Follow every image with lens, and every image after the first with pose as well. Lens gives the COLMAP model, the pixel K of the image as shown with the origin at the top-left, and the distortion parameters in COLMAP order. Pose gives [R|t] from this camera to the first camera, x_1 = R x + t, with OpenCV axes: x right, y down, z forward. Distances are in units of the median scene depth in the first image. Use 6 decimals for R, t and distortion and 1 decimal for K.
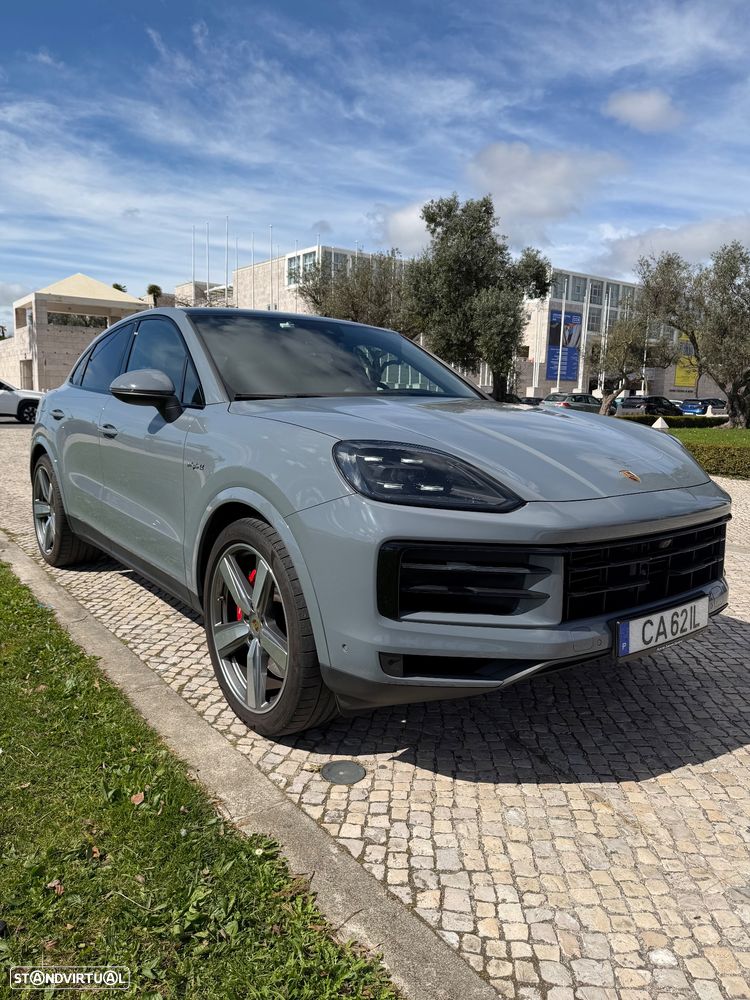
lens RADIAL K [[701.3, 0, 380.2], [0, 701.3, 500.0], [0, 0, 1]] dist [0.040630, -0.029315]
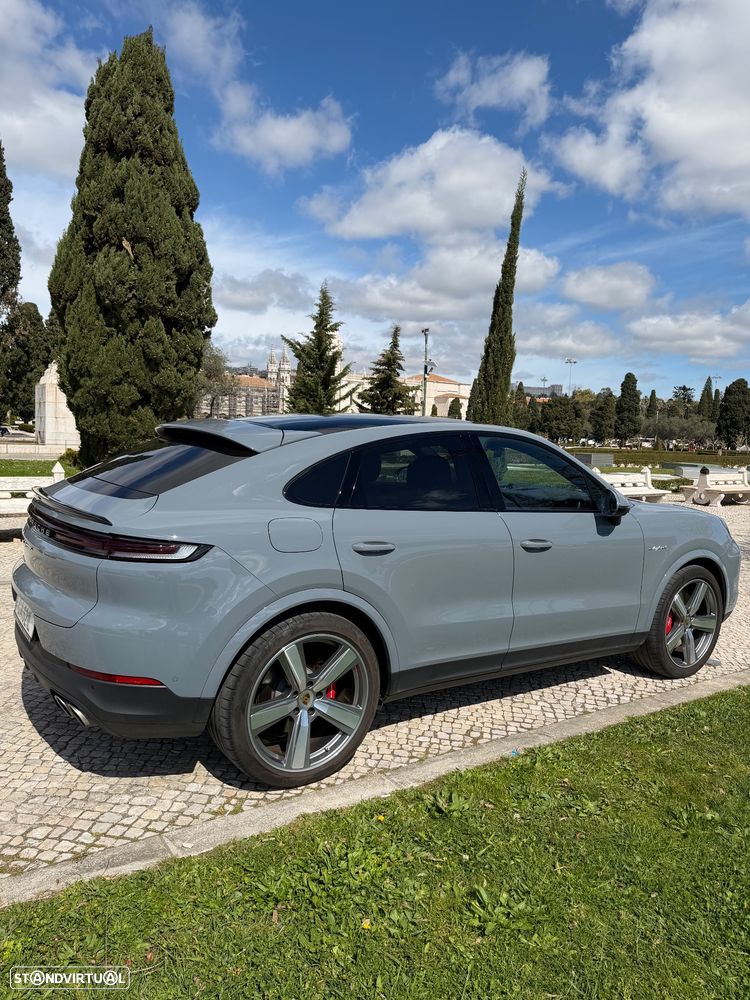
lens RADIAL K [[701.1, 0, 364.4], [0, 701.1, 501.8], [0, 0, 1]] dist [0.071393, -0.086818]
pose [[0.060686, -0.120025, 0.990914, -1.398726], [0.105107, 0.987993, 0.113234, -0.300753], [-0.992608, 0.097280, 0.072572, 1.139507]]
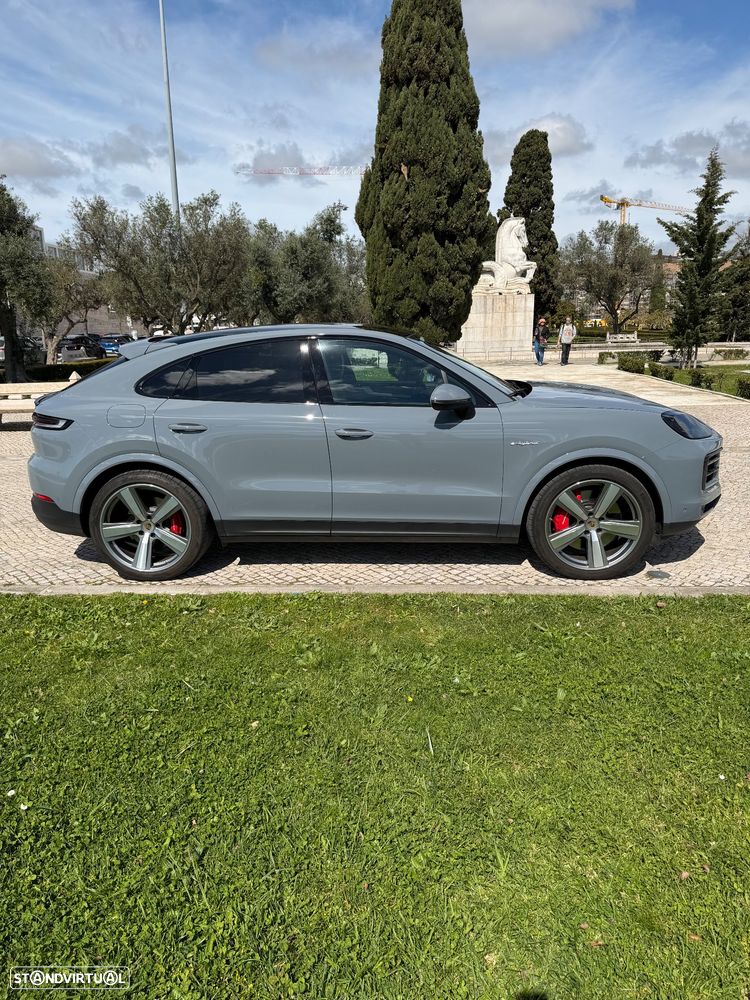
lens RADIAL K [[701.1, 0, 364.4], [0, 701.1, 501.8], [0, 0, 1]] dist [0.071393, -0.086818]
pose [[0.655234, -0.215755, 0.723960, -1.250349], [0.145783, 0.976447, 0.159058, -0.167931], [-0.741226, 0.001320, 0.671255, 0.148148]]
